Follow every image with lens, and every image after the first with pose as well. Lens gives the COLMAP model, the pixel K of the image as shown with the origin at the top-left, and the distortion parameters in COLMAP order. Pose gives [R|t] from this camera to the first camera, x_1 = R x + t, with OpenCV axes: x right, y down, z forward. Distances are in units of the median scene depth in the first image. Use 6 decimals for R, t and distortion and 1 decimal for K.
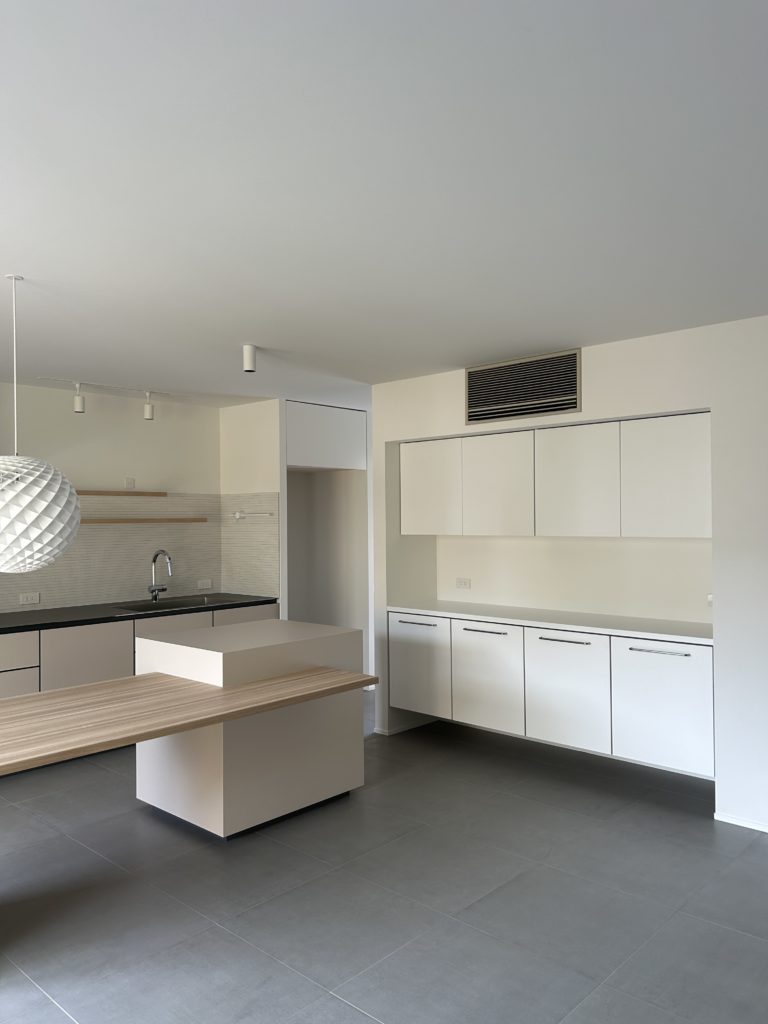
lens RADIAL K [[772.9, 0, 384.5], [0, 772.9, 515.1], [0, 0, 1]] dist [0.080038, -0.084465]
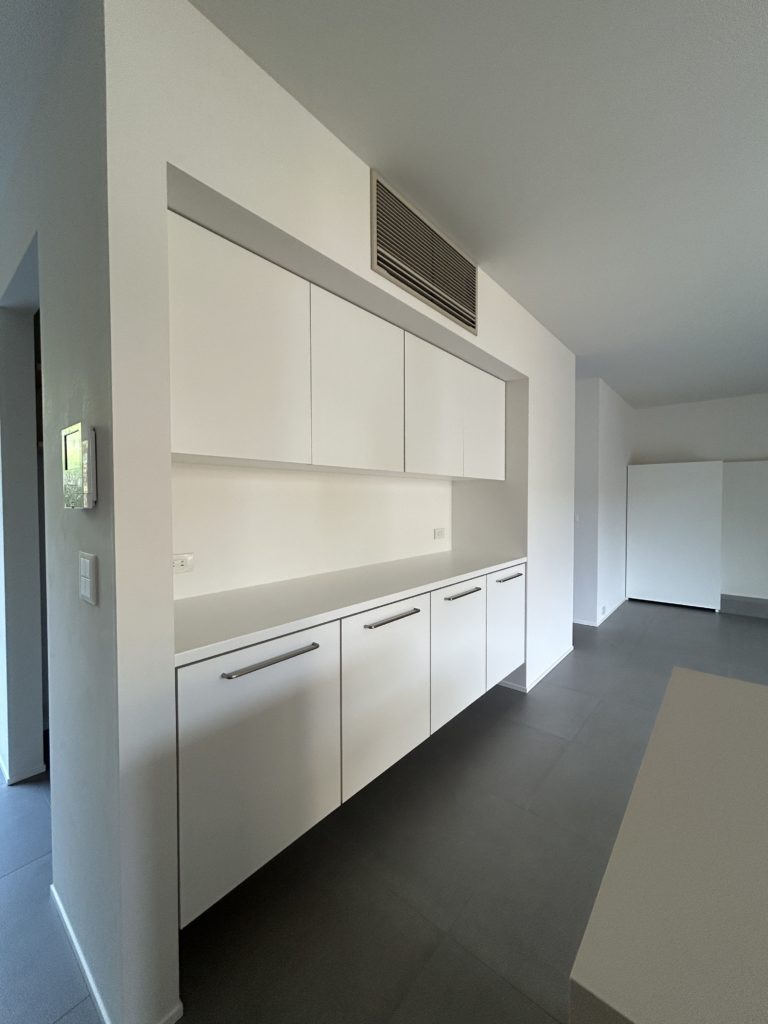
lens RADIAL K [[414.6, 0, 382.6], [0, 414.6, 510.5], [0, 0, 1]] dist [-0.000537, -0.000232]
pose [[-0.044110, -0.016716, 0.998887, -0.194057], [-0.004080, 0.999855, 0.016552, 0.053616], [-0.999018, -0.003345, -0.044172, 0.965023]]
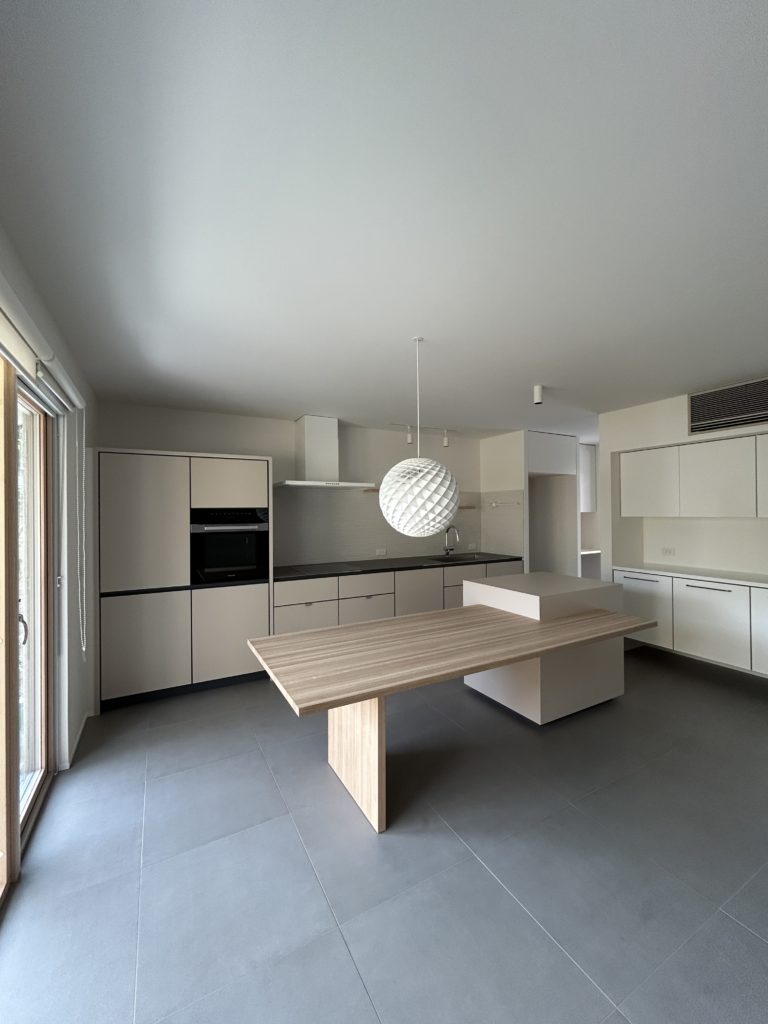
lens RADIAL K [[414.6, 0, 382.6], [0, 414.6, 510.5], [0, 0, 1]] dist [-0.000537, -0.000232]
pose [[0.947607, -0.000818, -0.319438, -0.164356], [0.001676, 0.999996, 0.002413, 0.012333], [0.319434, -0.002822, 0.947604, 0.133673]]
